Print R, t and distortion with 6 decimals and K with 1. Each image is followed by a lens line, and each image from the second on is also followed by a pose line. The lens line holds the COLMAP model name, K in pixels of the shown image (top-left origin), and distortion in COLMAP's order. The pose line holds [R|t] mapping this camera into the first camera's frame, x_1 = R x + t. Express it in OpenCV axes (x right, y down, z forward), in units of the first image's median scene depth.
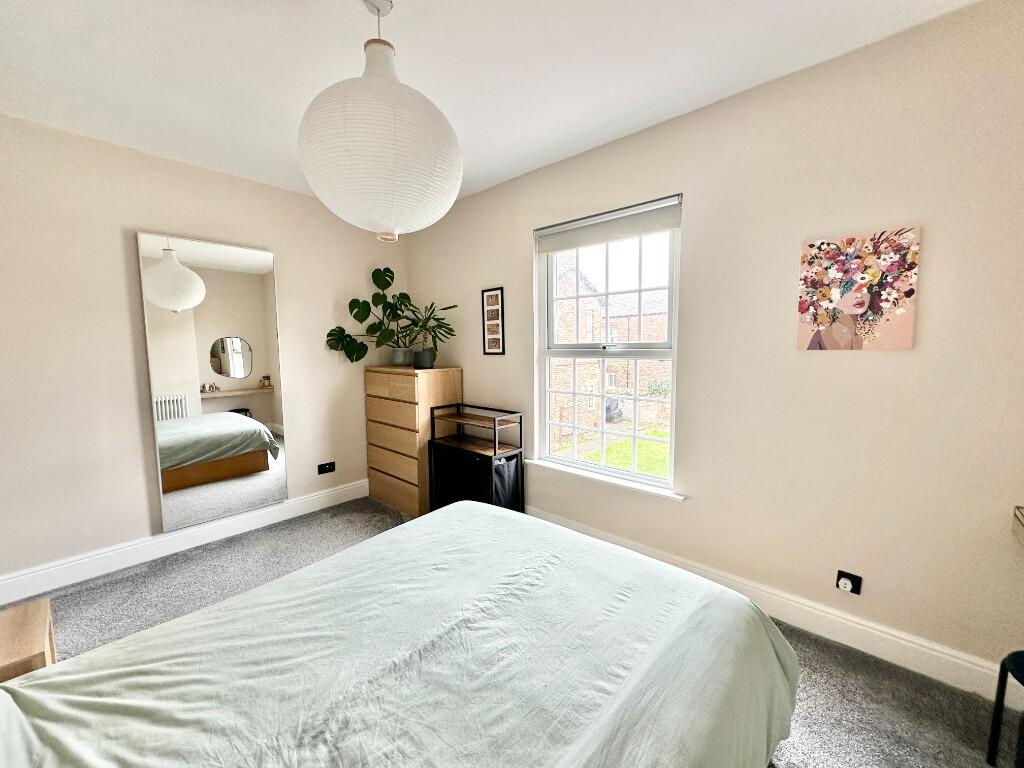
lens RADIAL K [[406.3, 0, 507.7], [0, 406.3, 385.3], [0, 0, 1]] dist [-0.001954, 0.000509]
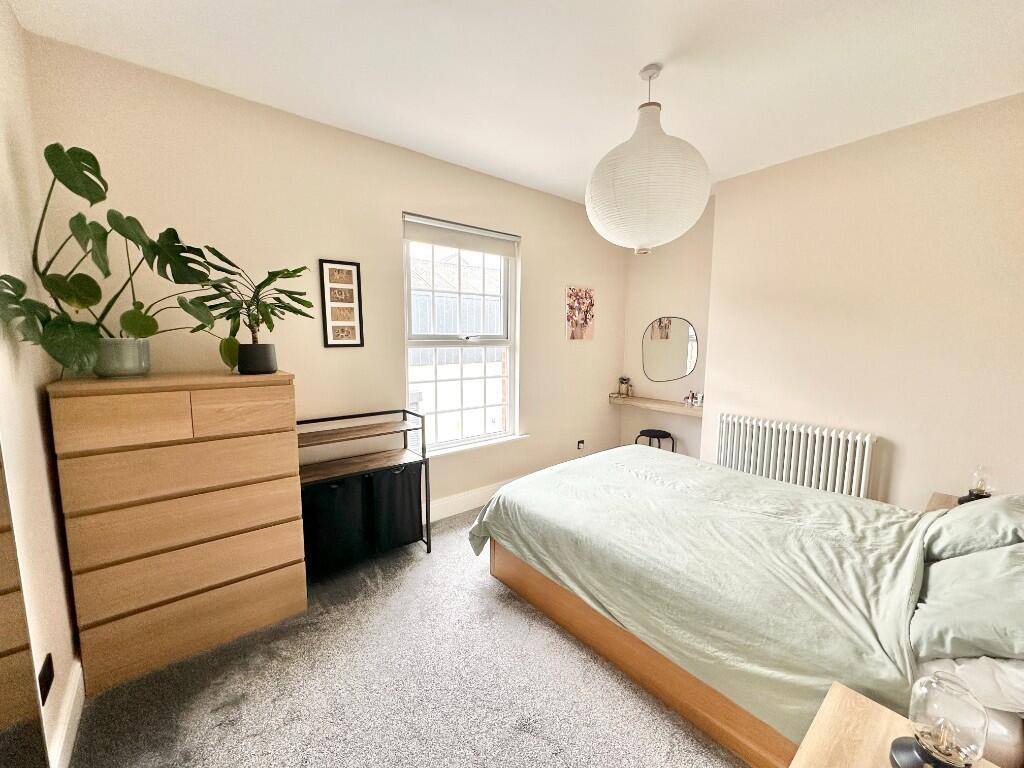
lens RADIAL K [[406.3, 0, 517.6], [0, 406.3, 380.3], [0, 0, 1]] dist [-0.001954, 0.000509]
pose [[0.132676, -0.098453, 0.986258, -1.049876], [0.092408, 0.991949, 0.086590, -0.066028], [-0.986842, 0.079650, 0.140706, 0.775531]]
